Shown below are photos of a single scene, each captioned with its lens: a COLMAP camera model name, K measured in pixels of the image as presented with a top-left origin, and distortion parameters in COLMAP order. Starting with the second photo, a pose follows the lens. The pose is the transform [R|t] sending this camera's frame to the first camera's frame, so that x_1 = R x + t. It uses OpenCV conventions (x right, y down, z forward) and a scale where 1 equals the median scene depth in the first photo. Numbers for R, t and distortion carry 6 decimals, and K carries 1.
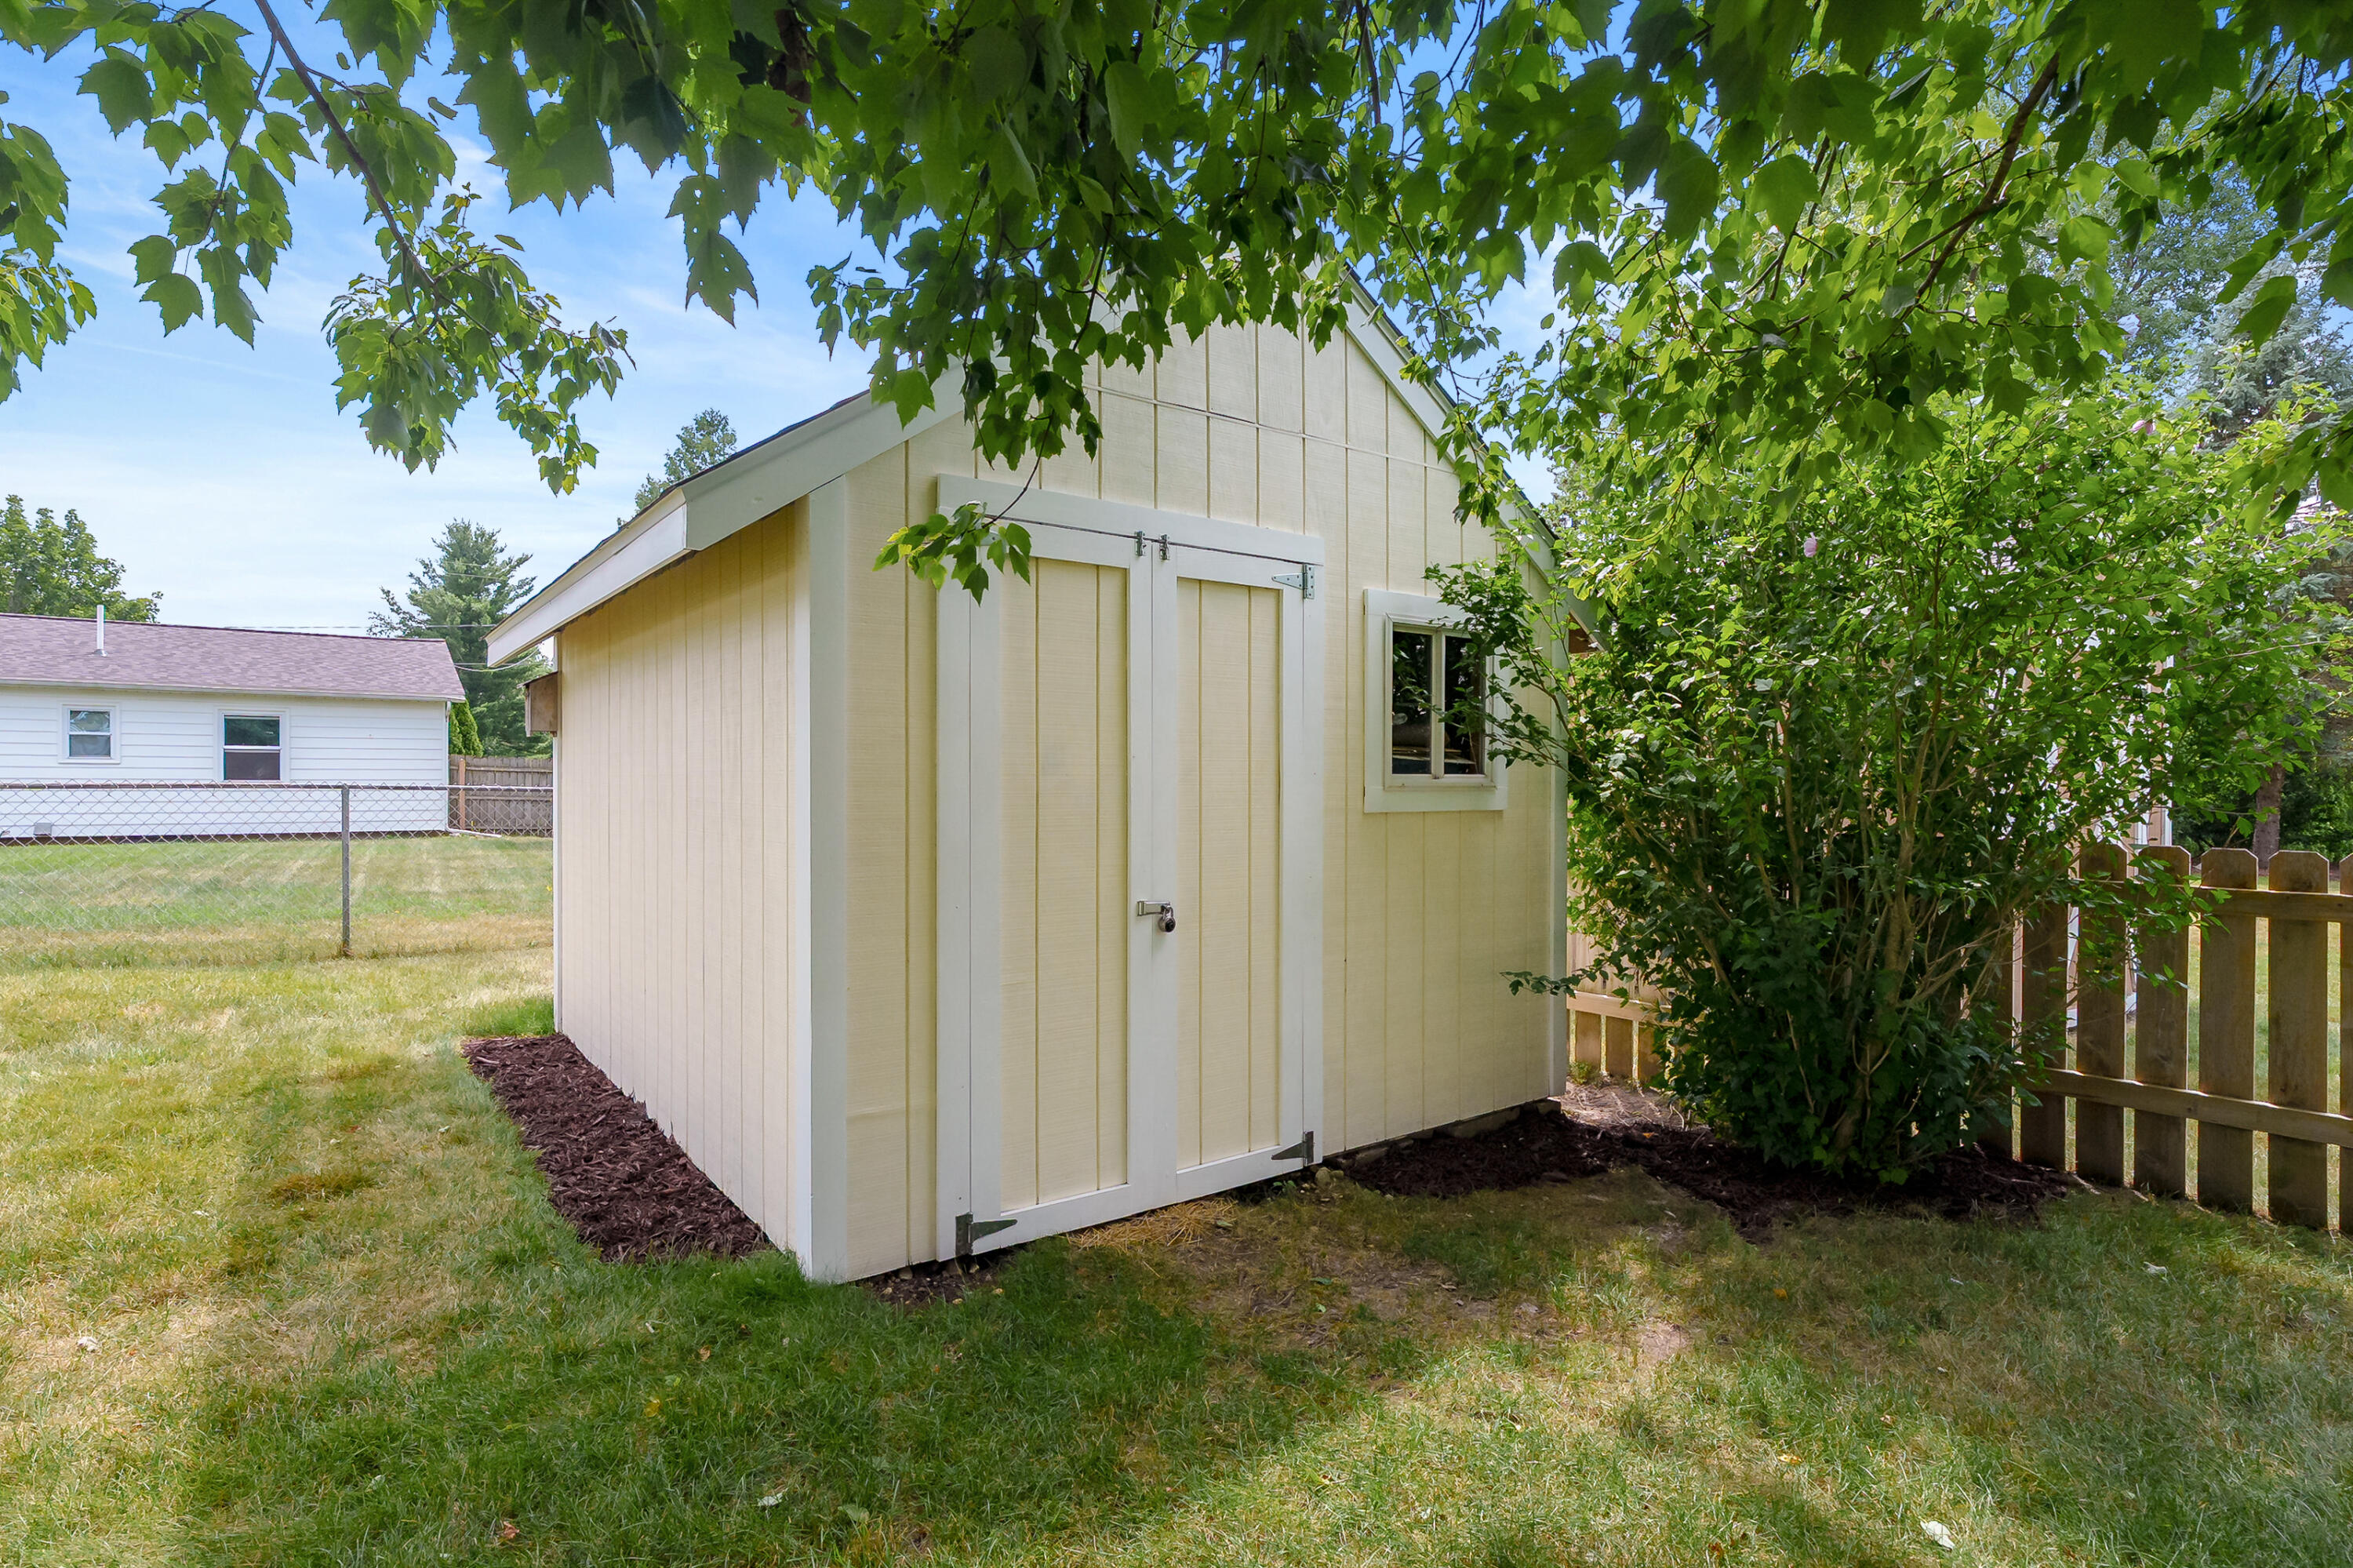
lens RADIAL K [[1065.8, 0, 1170.7], [0, 1065.8, 781.8], [0, 0, 1]] dist [-0.004171, 0.000336]
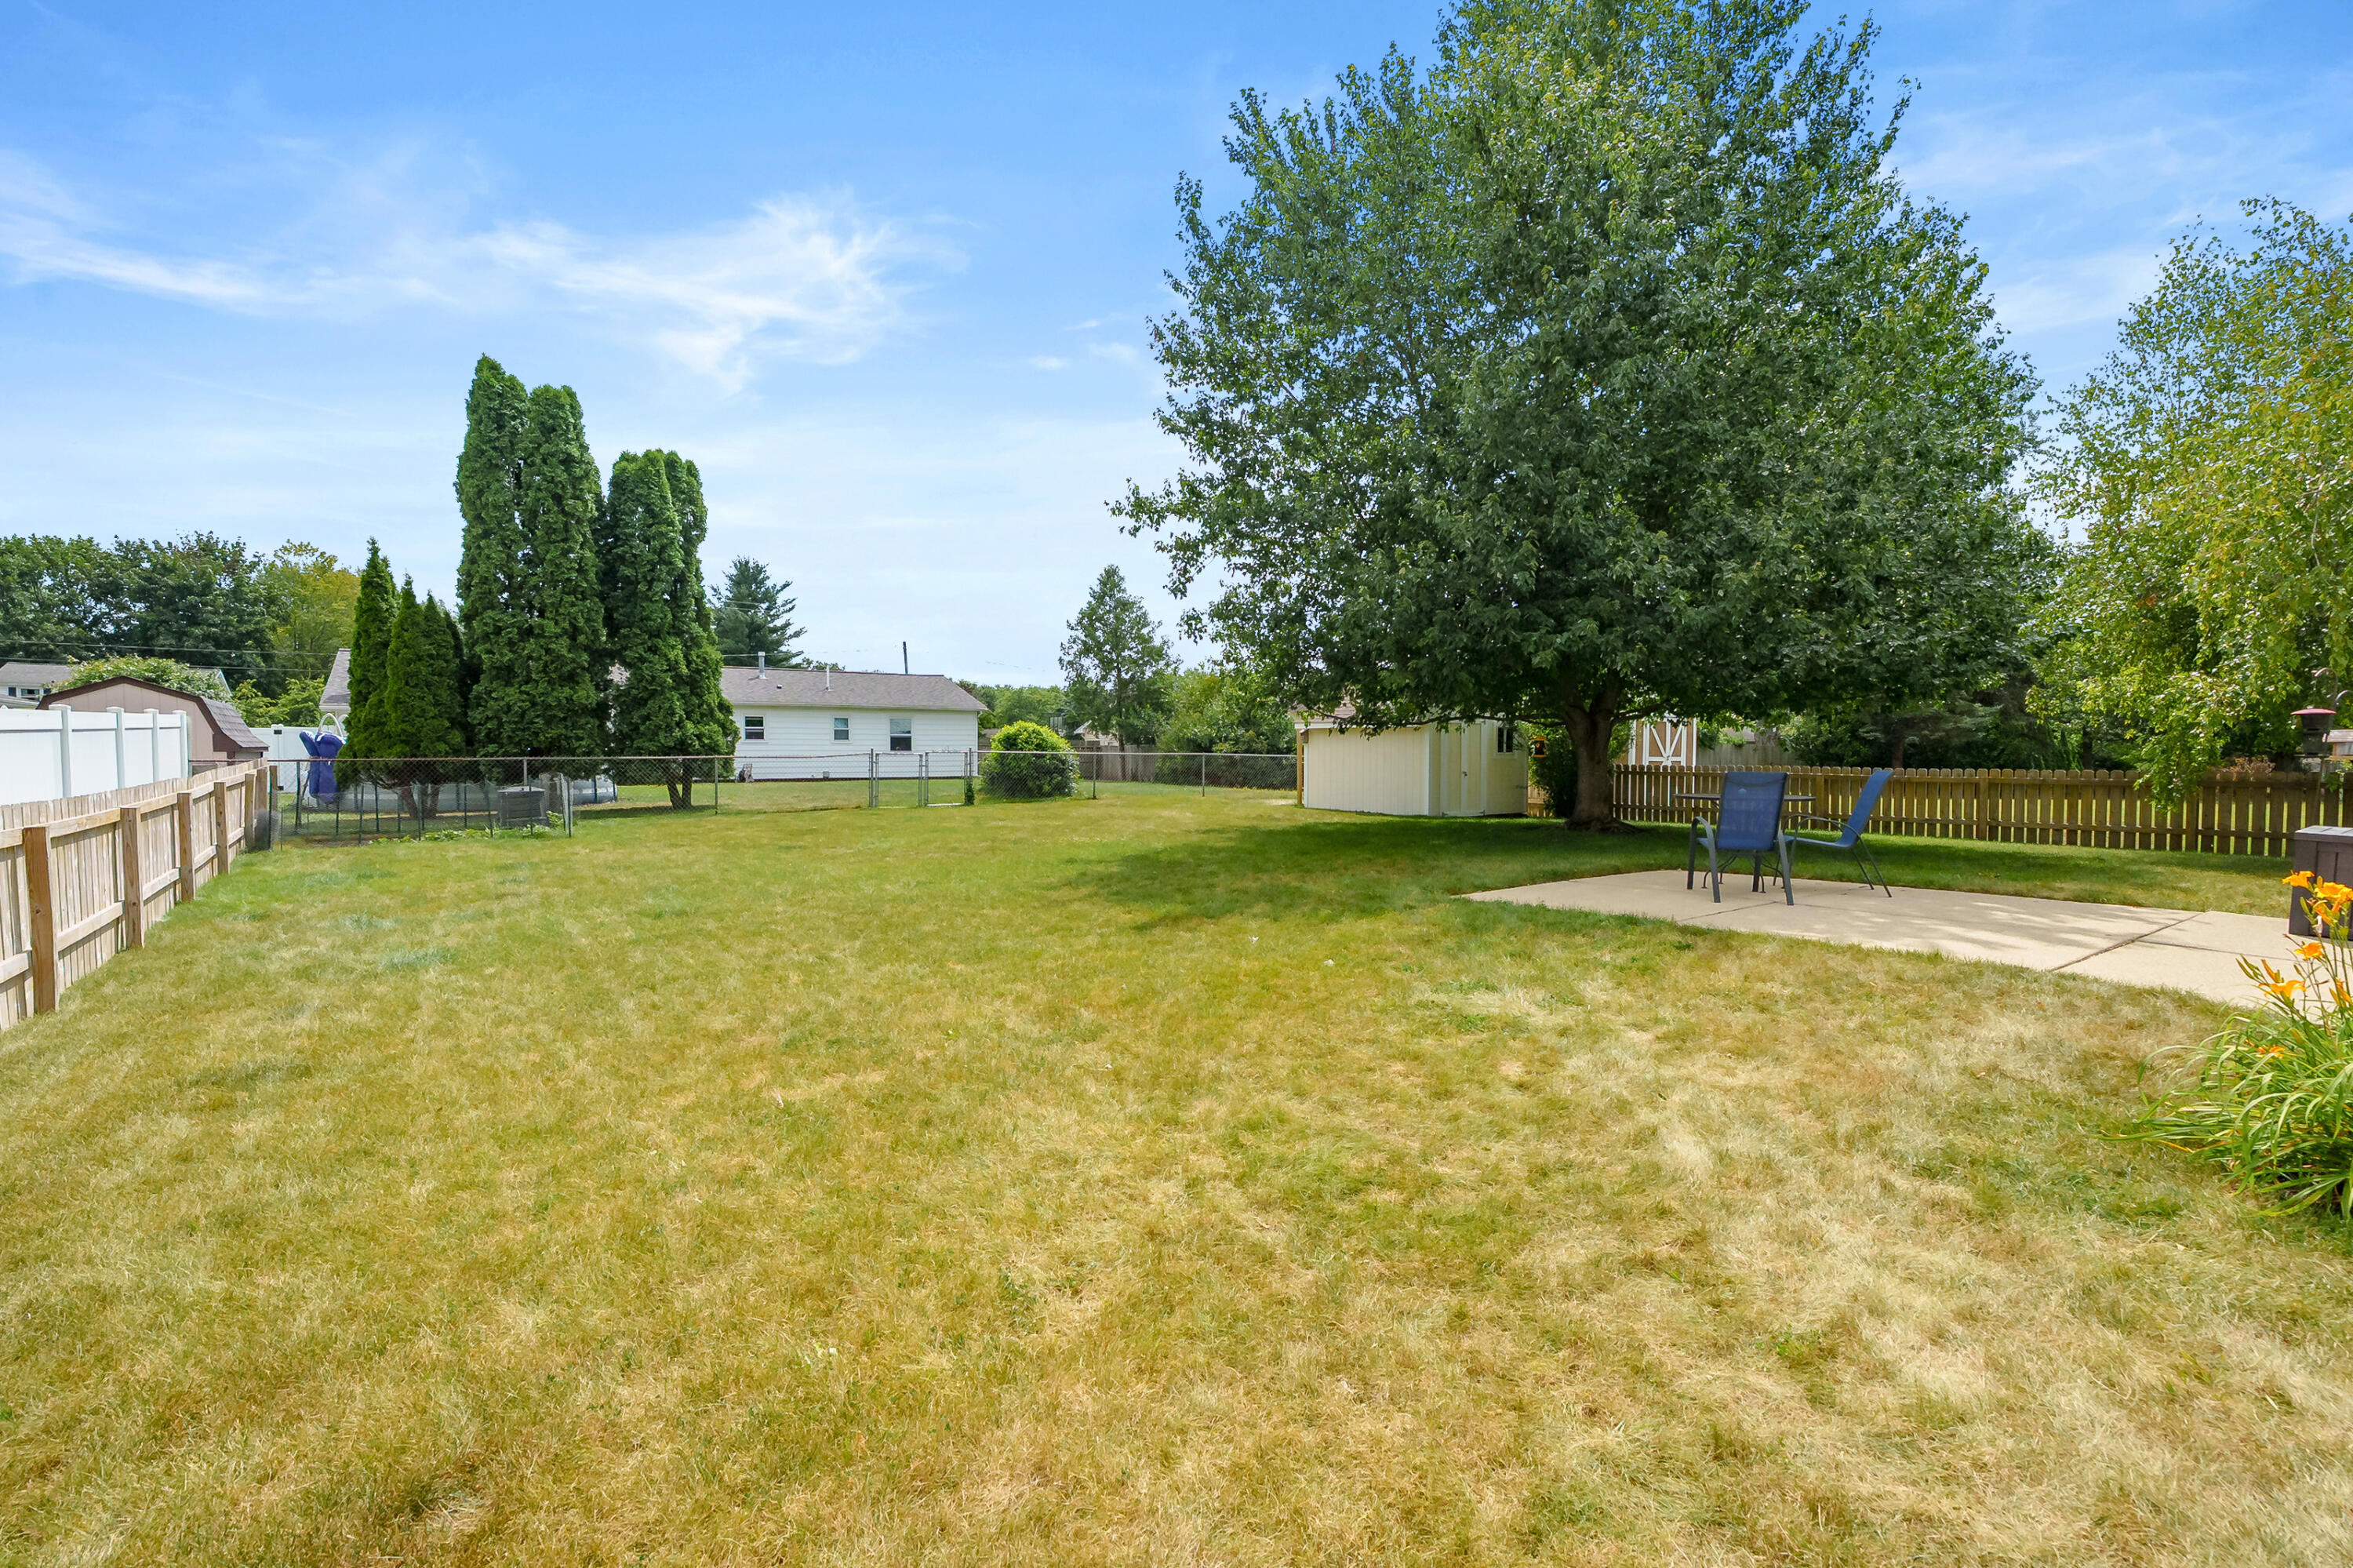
lens RADIAL K [[1065.8, 0, 1170.7], [0, 1065.8, 781.8], [0, 0, 1]] dist [-0.004171, 0.000336]
pose [[0.999925, 0.000690, -0.012227, -0.341550], [-0.000326, 0.999556, 0.029783, -0.004130], [0.012243, -0.029777, 0.999482, -1.099948]]
